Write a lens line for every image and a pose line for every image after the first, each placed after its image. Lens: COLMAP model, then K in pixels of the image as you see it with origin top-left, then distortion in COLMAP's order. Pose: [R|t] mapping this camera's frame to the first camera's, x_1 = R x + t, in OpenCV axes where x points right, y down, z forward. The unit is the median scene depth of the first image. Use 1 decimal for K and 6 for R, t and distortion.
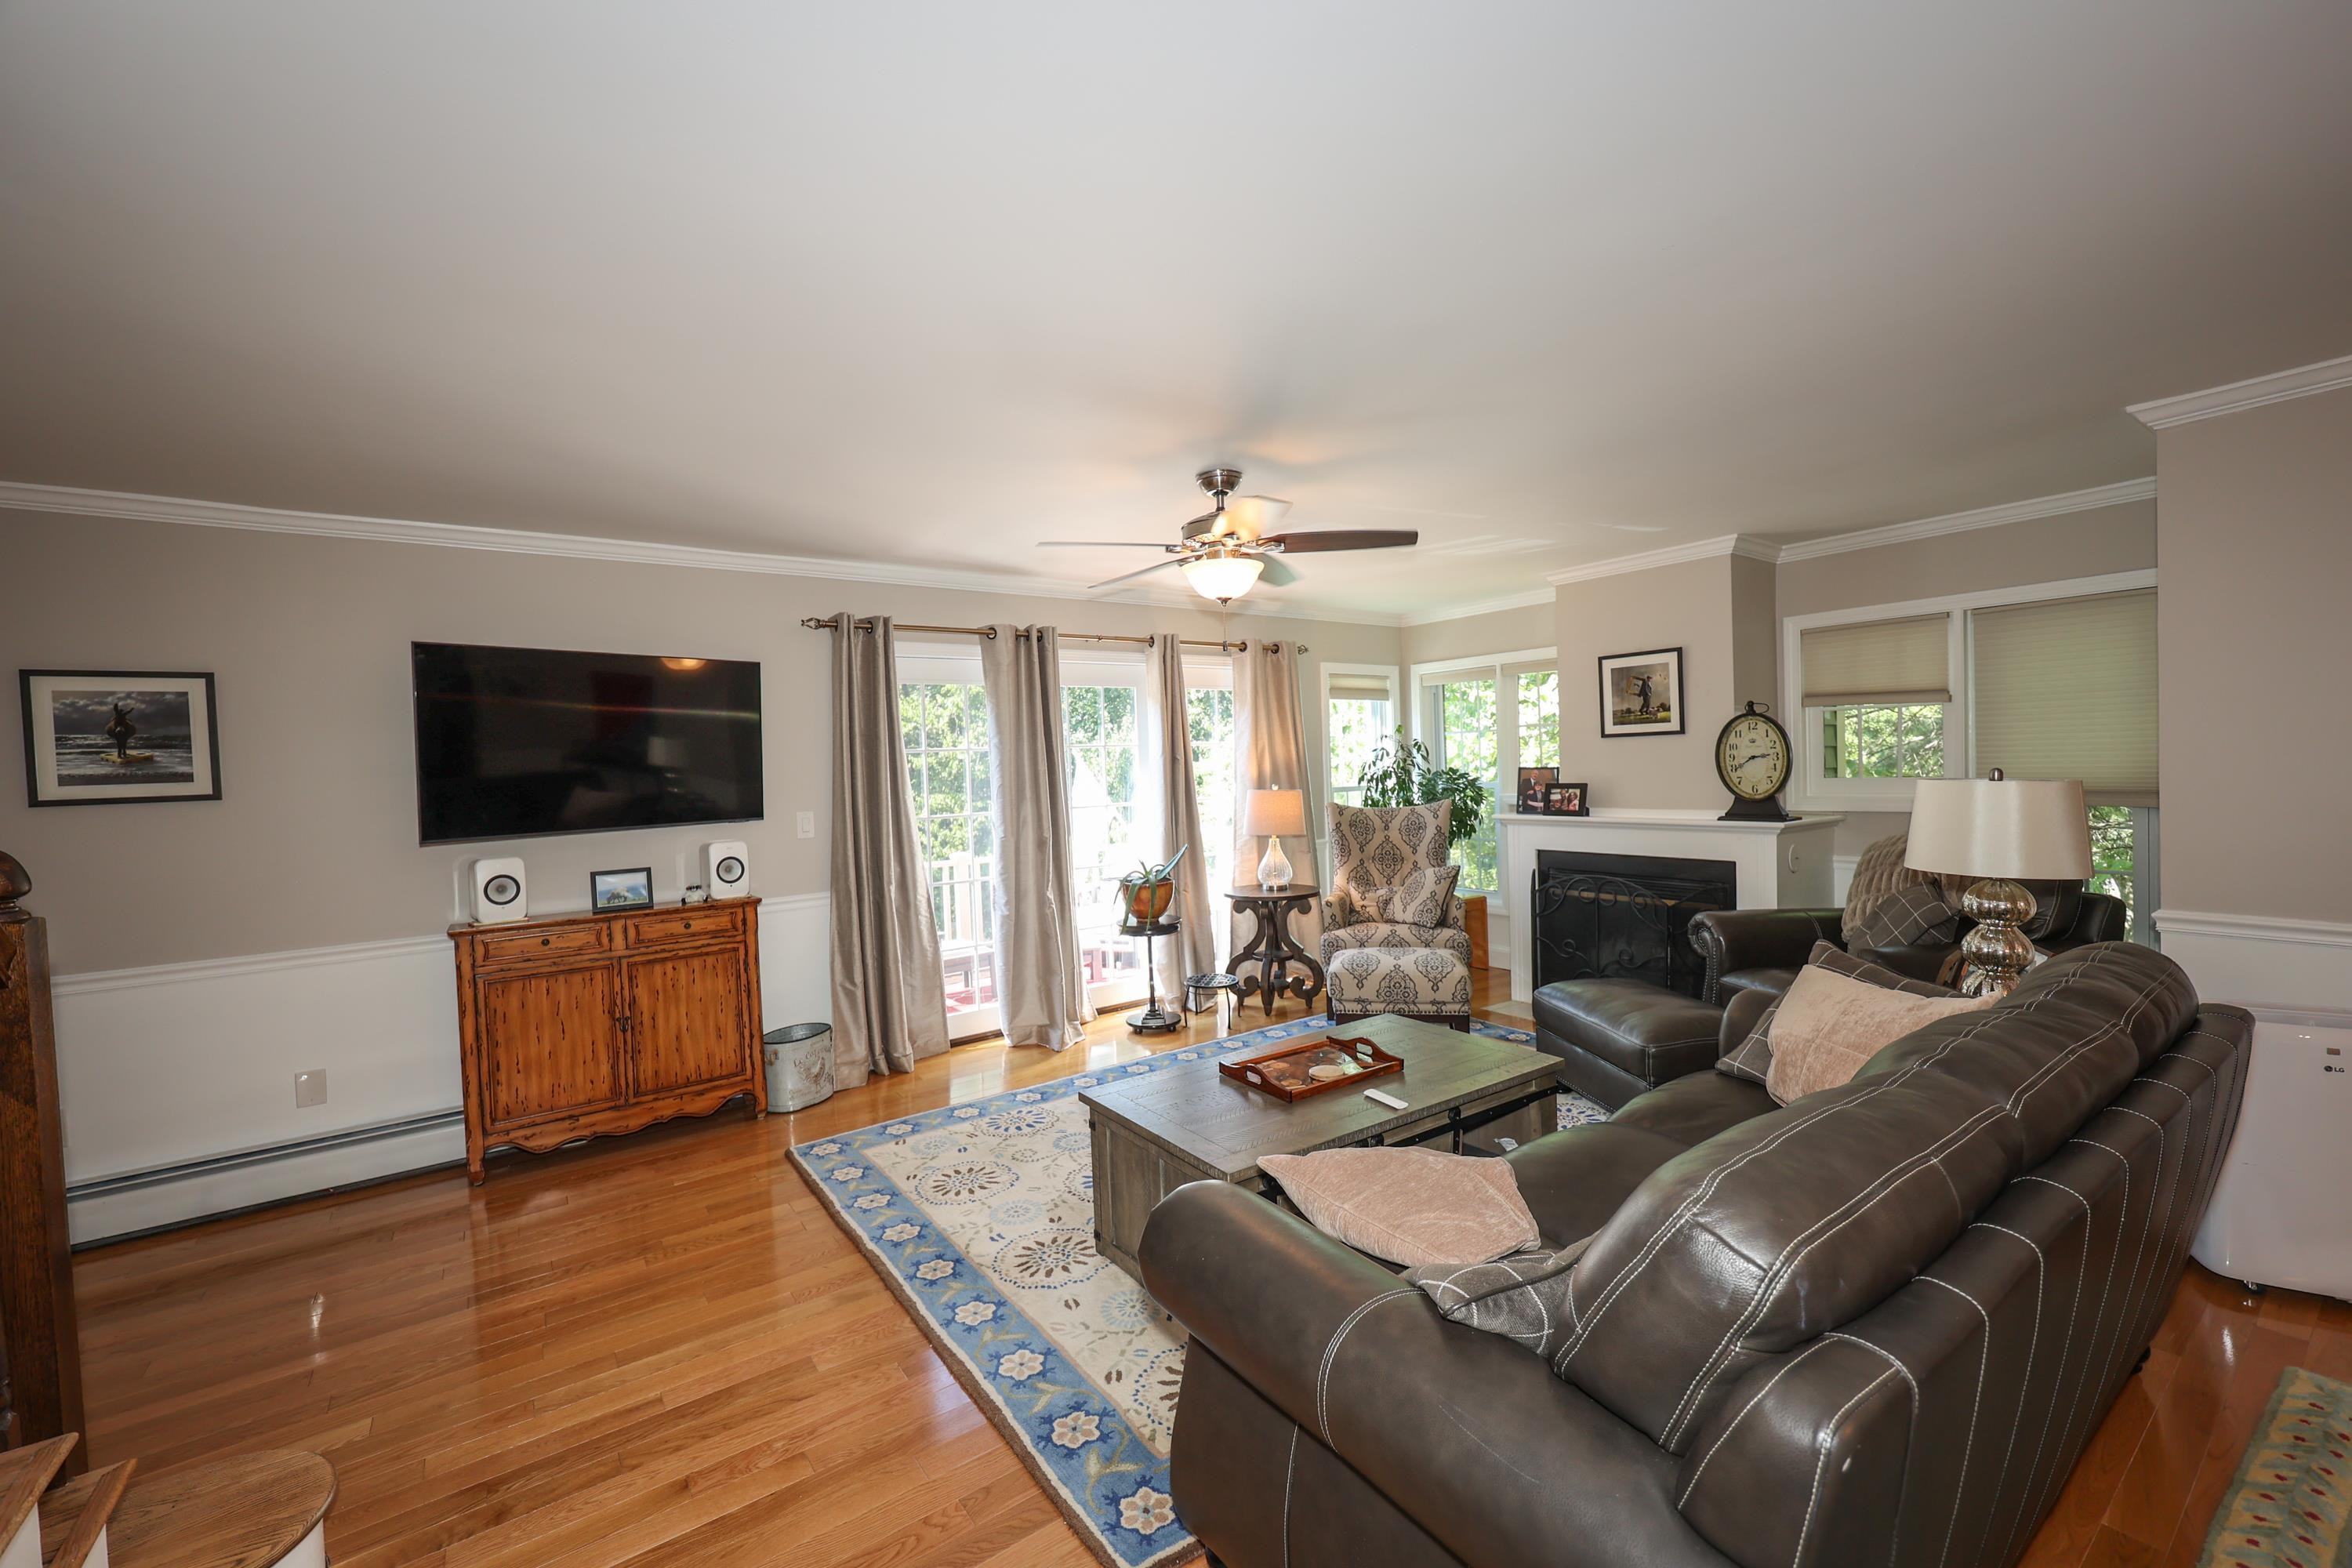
lens RADIAL K [[946.3, 0, 1178.6], [0, 946.3, 788.0], [0, 0, 1]] dist [0.001308, -0.000182]
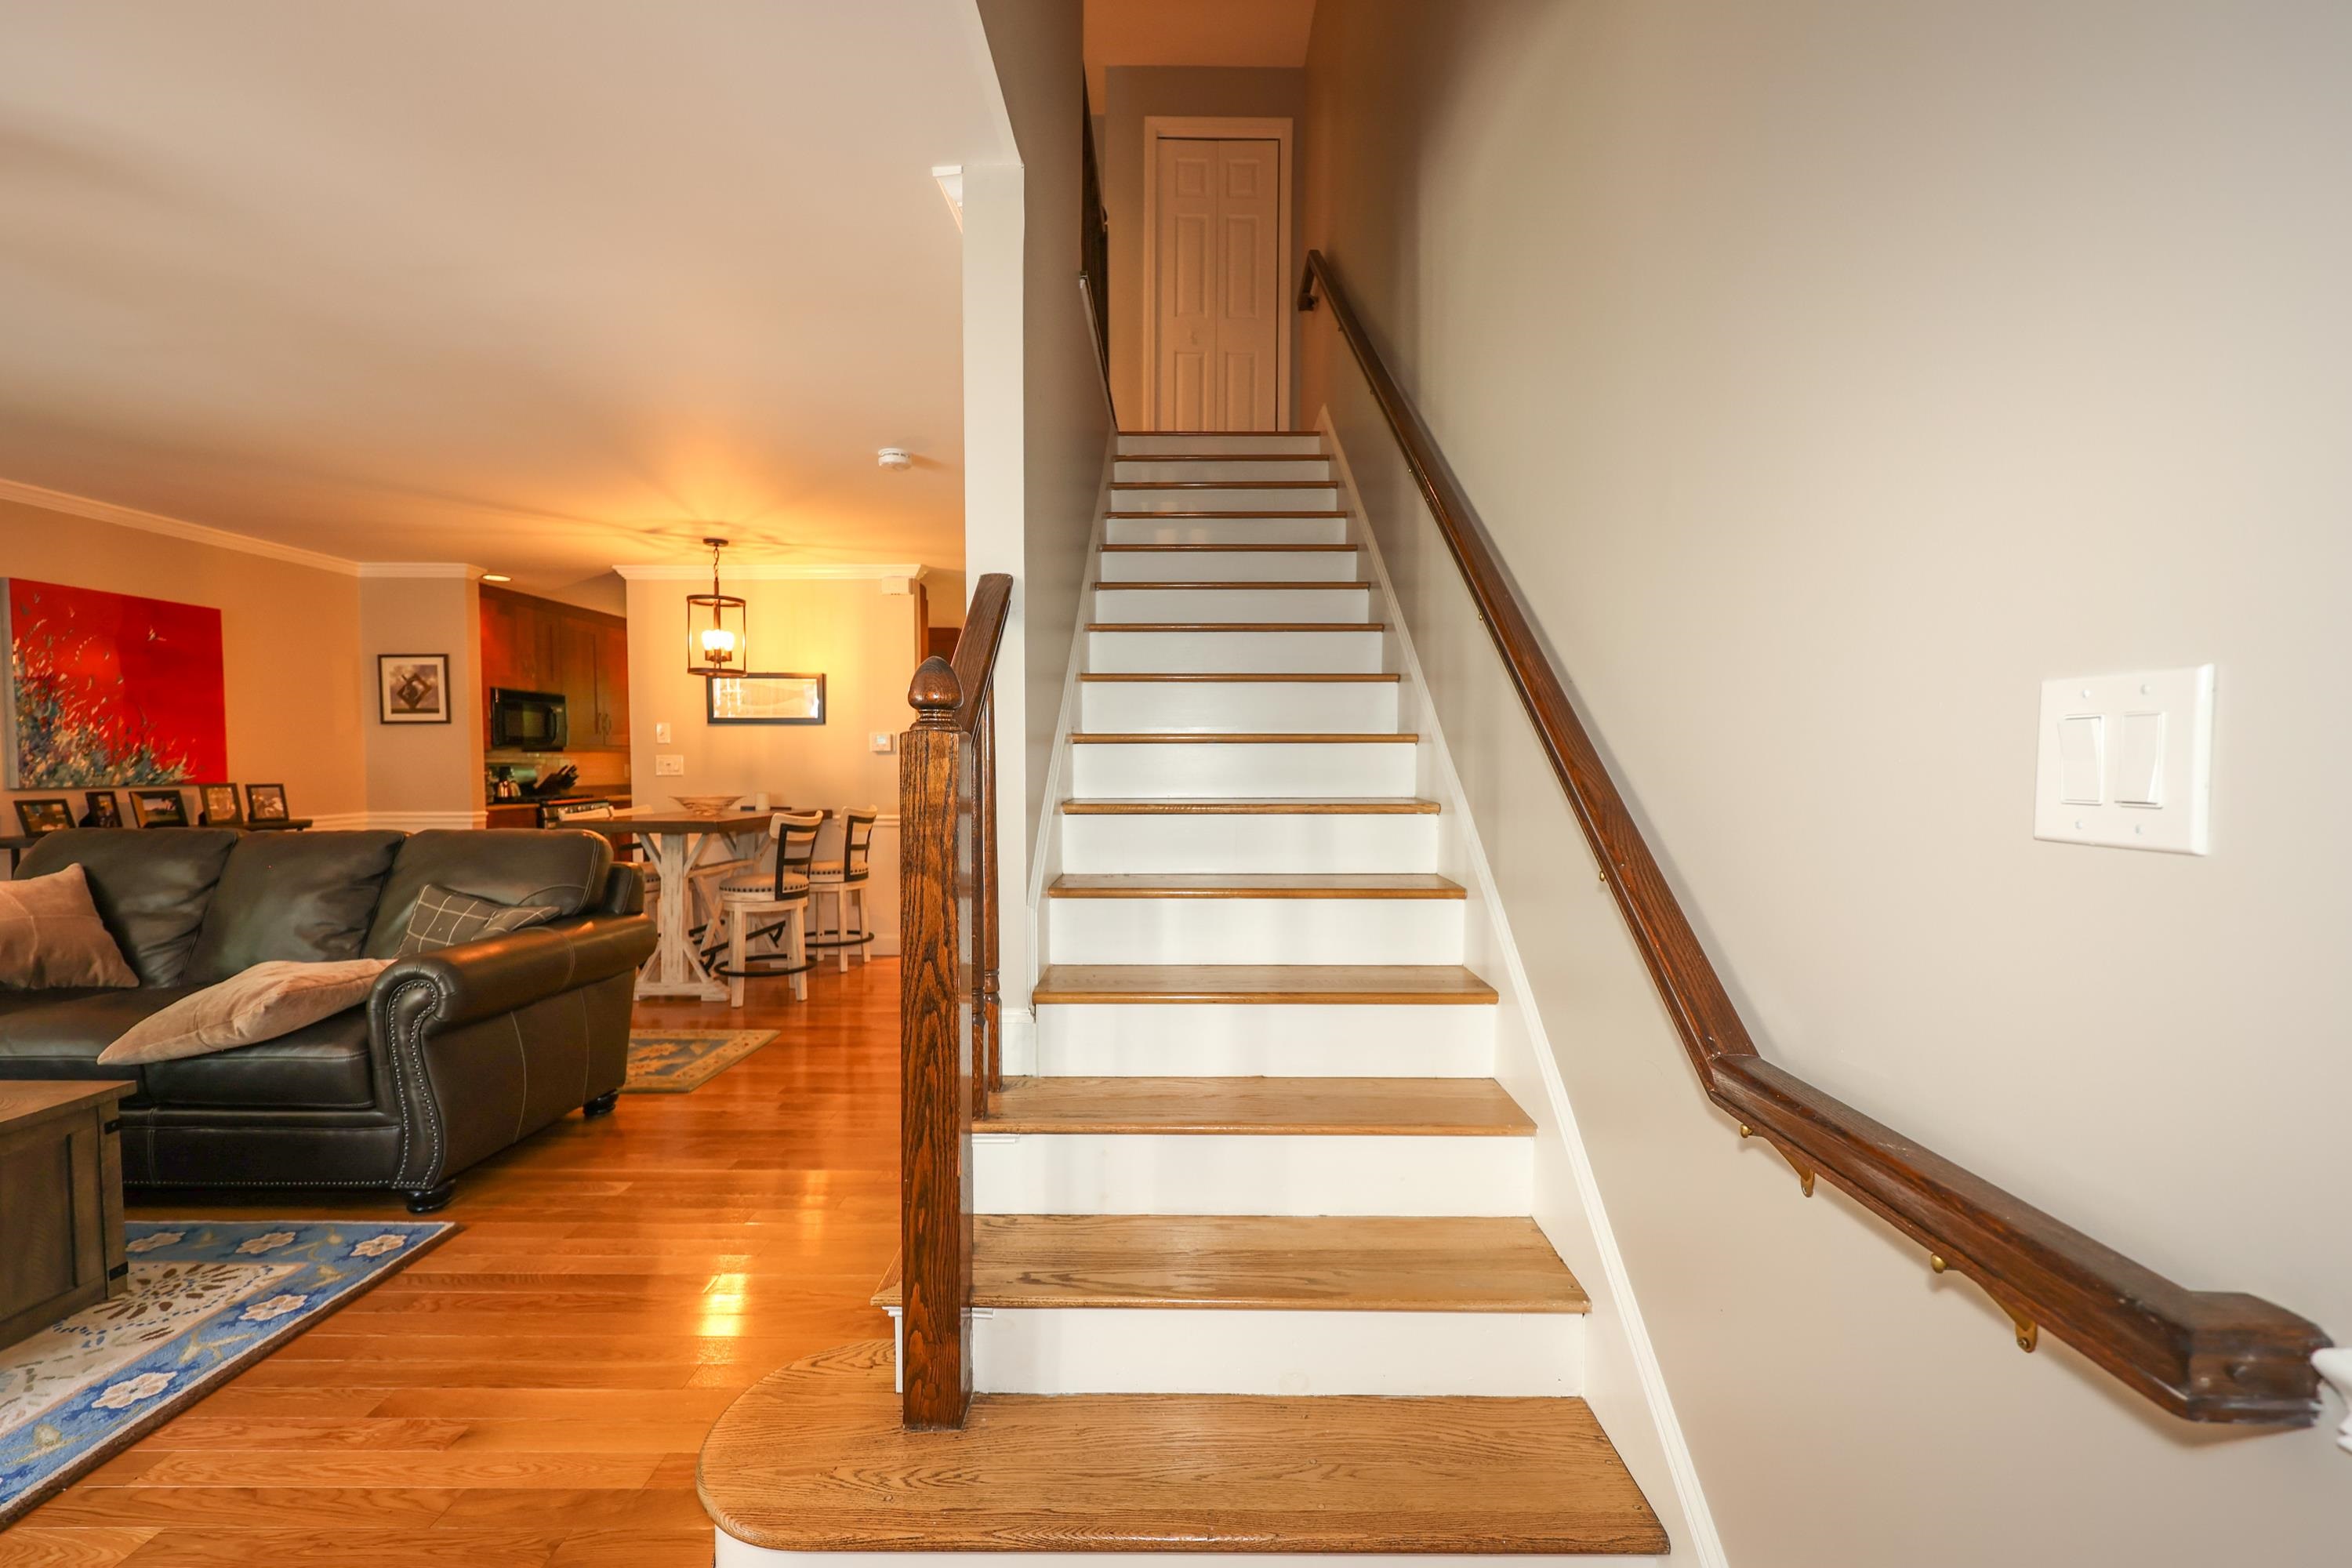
lens RADIAL K [[975.5, 0, 1174.9], [0, 975.5, 792.5], [0, 0, 1]] dist [0.000594, -0.000414]
pose [[-0.811106, 0.010261, 0.584809, -0.646766], [0.040850, 0.998398, 0.039139, 0.049910], [-0.583470, 0.055635, -0.810227, 0.531214]]
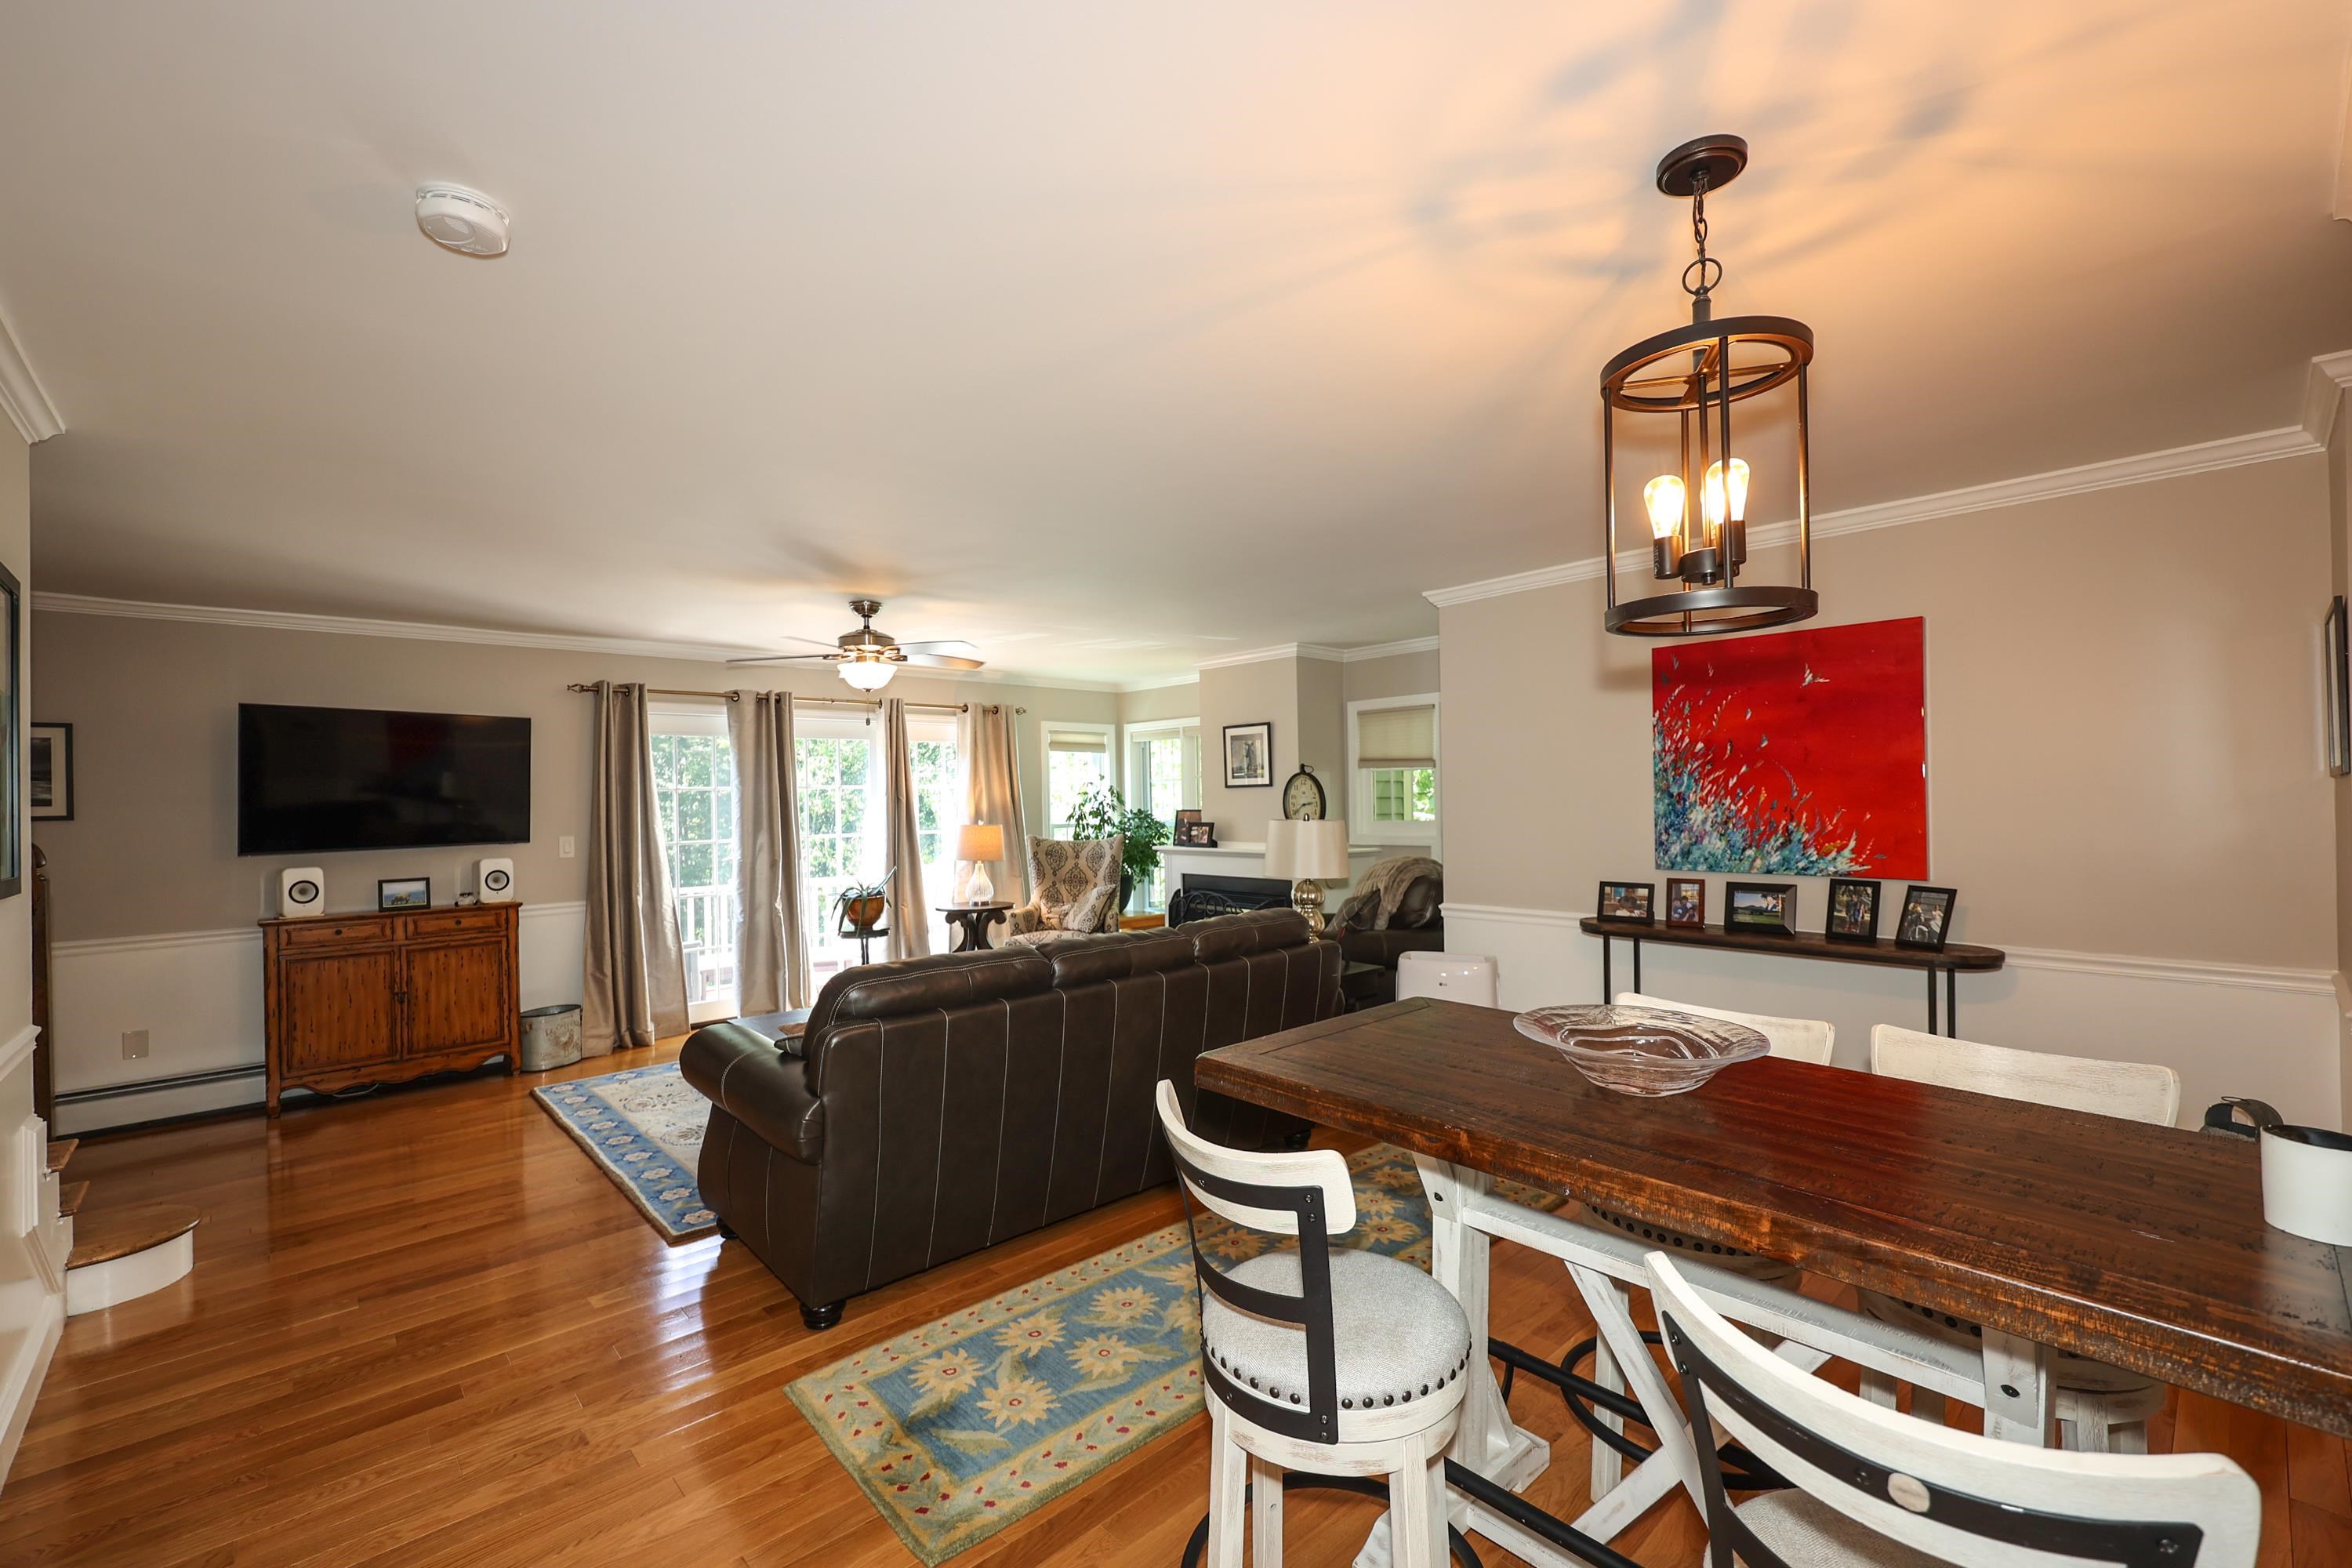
lens RADIAL K [[975.5, 0, 1174.9], [0, 975.5, 792.5], [0, 0, 1]] dist [0.000594, -0.000414]
pose [[0.992054, 0.016154, 0.124772, 0.264405], [-0.011663, 0.999260, -0.036644, 0.004644], [-0.125271, 0.034898, 0.991509, -0.421033]]
